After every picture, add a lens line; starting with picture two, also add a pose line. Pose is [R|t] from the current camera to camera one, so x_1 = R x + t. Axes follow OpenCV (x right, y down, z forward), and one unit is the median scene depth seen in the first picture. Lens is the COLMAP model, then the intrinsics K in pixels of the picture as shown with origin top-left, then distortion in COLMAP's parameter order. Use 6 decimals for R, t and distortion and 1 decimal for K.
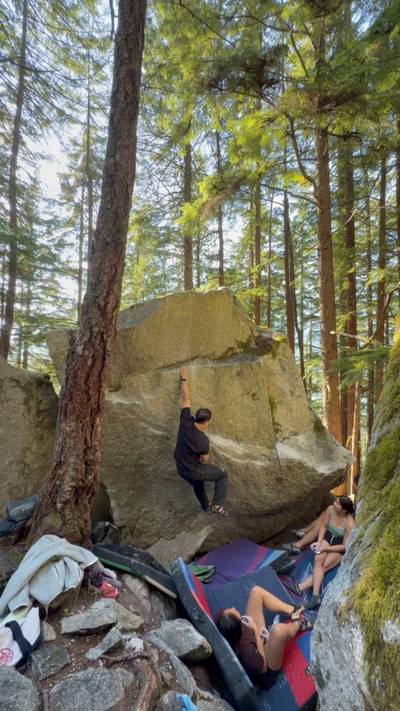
lens RADIAL K [[311.5, 0, 200.0], [0, 311.5, 355.5], [0, 0, 1]] dist [-0.000176, 0.000030]
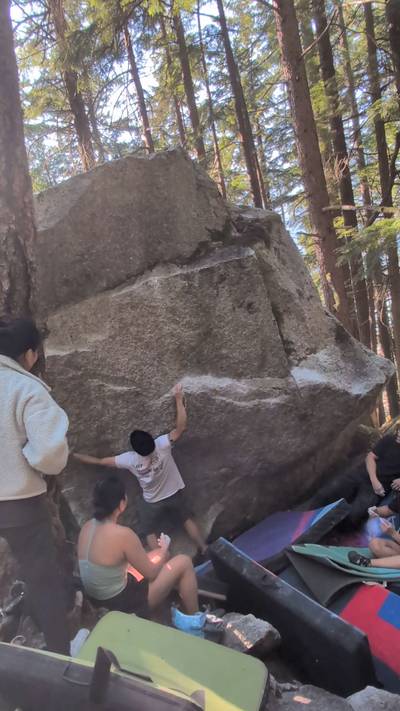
lens RADIAL K [[464.0, 0, 209.0], [0, 464.0, 351.2], [0, 0, 1]] dist [-0.004004, -0.000874]
pose [[0.968139, -0.203401, 0.146065, -0.078771], [0.179500, 0.970400, 0.161564, 0.043821], [-0.174604, -0.130198, 0.975993, 0.022841]]
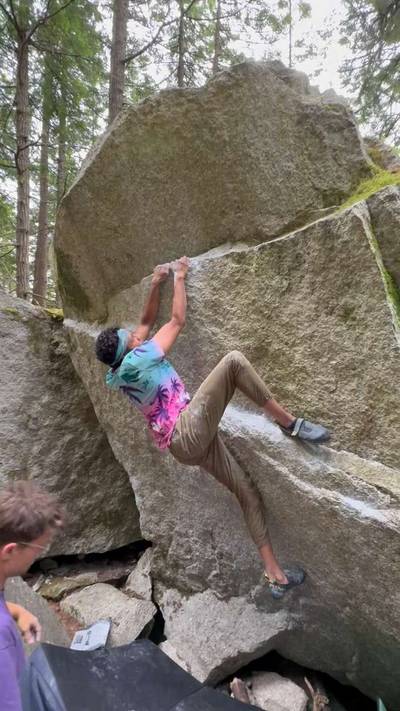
lens RADIAL K [[323.3, 0, 198.5], [0, 323.3, 354.9], [0, 0, 1]] dist [-0.000558, 0.000092]
pose [[0.721234, -0.010996, -0.692605, 0.303468], [0.014259, 0.999898, -0.001026, 0.171098], [0.692545, -0.009136, 0.721317, 0.614574]]
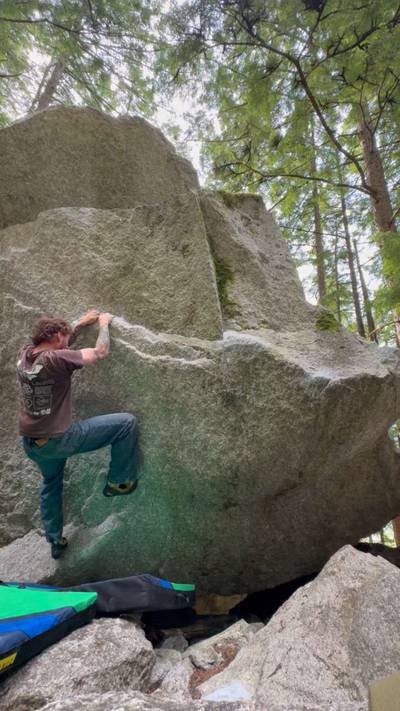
lens RADIAL K [[311.5, 0, 200.0], [0, 311.5, 355.5], [0, 0, 1]] dist [-0.000176, 0.000030]
pose [[0.955651, -0.045928, -0.290898, 0.358884], [-0.050297, 0.947799, -0.314877, 0.496006], [0.290175, 0.315544, 0.903455, 0.543808]]
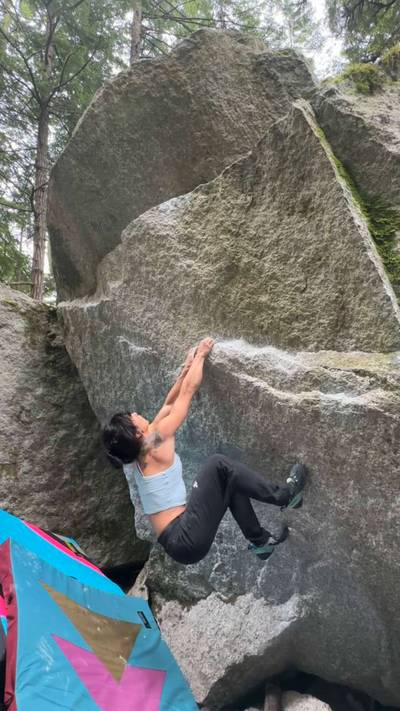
lens RADIAL K [[357.3, 0, 200.0], [0, 357.3, 355.5], [0, 0, 1]] dist [-0.001447, 0.000073]
pose [[0.652851, -0.177703, -0.736347, 0.362210], [0.055989, 0.980755, -0.187045, 0.361634], [0.755414, 0.080885, 0.650236, 0.654869]]
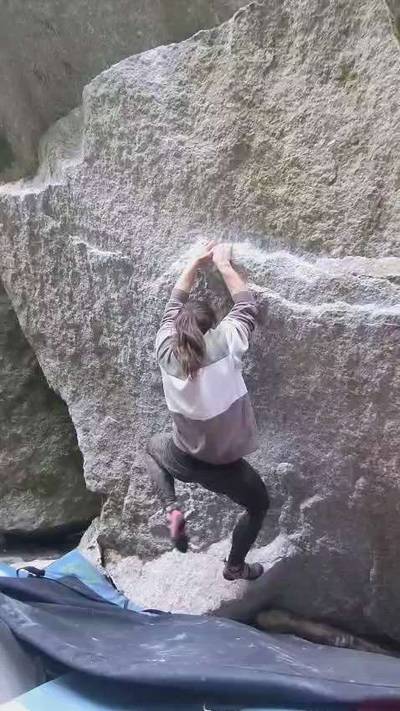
lens RADIAL K [[430.0, 0, 201.3], [0, 430.0, 361.8], [0, 0, 1]] dist [-0.000505, 0.001924]
pose [[0.782299, -0.055951, -0.620385, 0.297052], [0.035288, 0.998339, -0.045541, 0.402880], [0.621902, 0.013735, 0.782974, 0.611008]]
